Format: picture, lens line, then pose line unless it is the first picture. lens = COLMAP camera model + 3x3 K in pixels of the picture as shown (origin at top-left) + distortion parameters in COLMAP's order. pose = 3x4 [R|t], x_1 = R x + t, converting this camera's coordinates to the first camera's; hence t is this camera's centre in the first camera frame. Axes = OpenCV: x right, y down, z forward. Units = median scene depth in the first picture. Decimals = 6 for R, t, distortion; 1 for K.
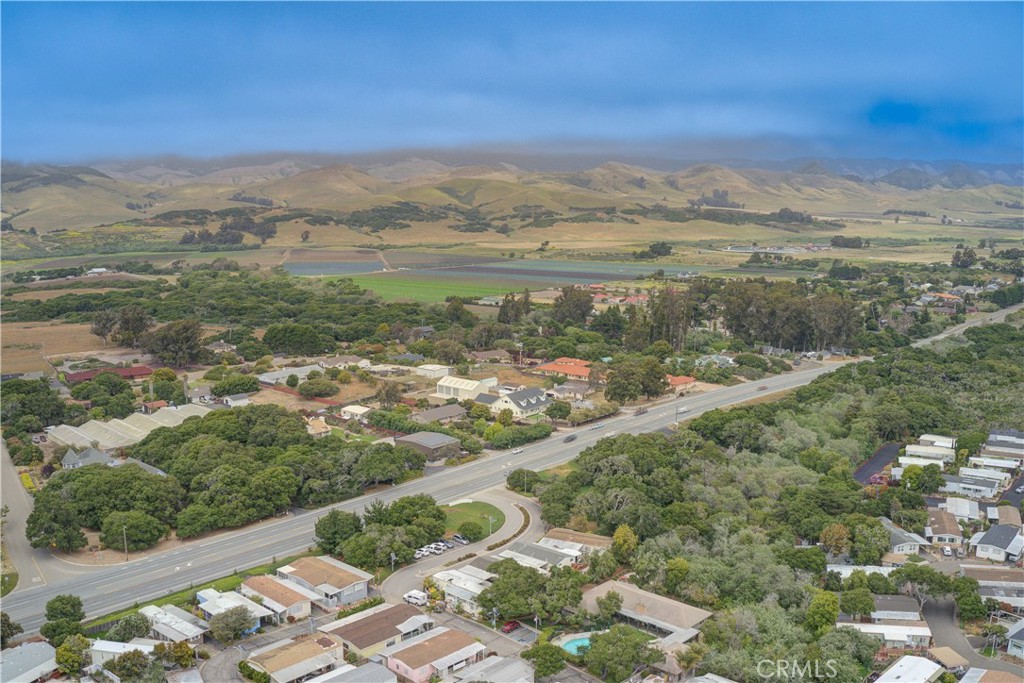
lens RADIAL K [[971.4, 0, 512.0], [0, 971.4, 341.5], [0, 0, 1]] dist [-0.186415, 0.002829]
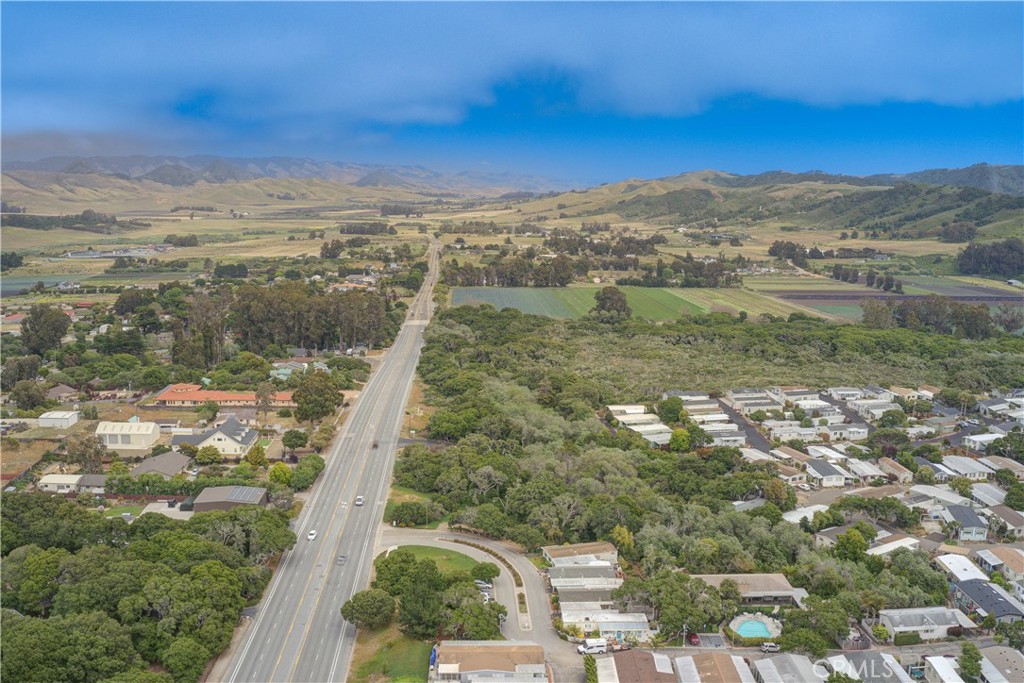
lens RADIAL K [[971.4, 0, 512.0], [0, 971.4, 341.5], [0, 0, 1]] dist [-0.186415, 0.002829]
pose [[0.722640, -0.101531, 0.683728, -0.074023], [0.099483, 0.994132, 0.042480, -0.006738], [-0.684029, 0.037321, 0.728500, 0.037420]]
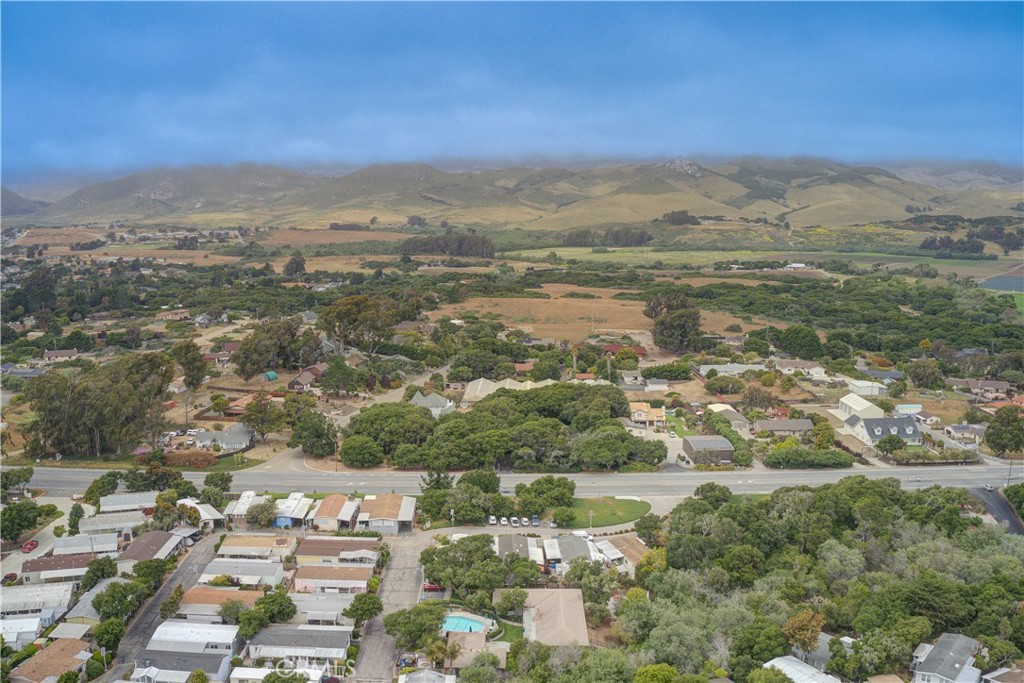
lens RADIAL K [[971.4, 0, 512.0], [0, 971.4, 341.5], [0, 0, 1]] dist [-0.186415, 0.002829]
pose [[0.674295, 0.116587, -0.729201, 0.077301], [-0.118663, 0.991733, 0.048833, -0.003887], [0.728866, 0.053601, 0.682555, 0.029241]]
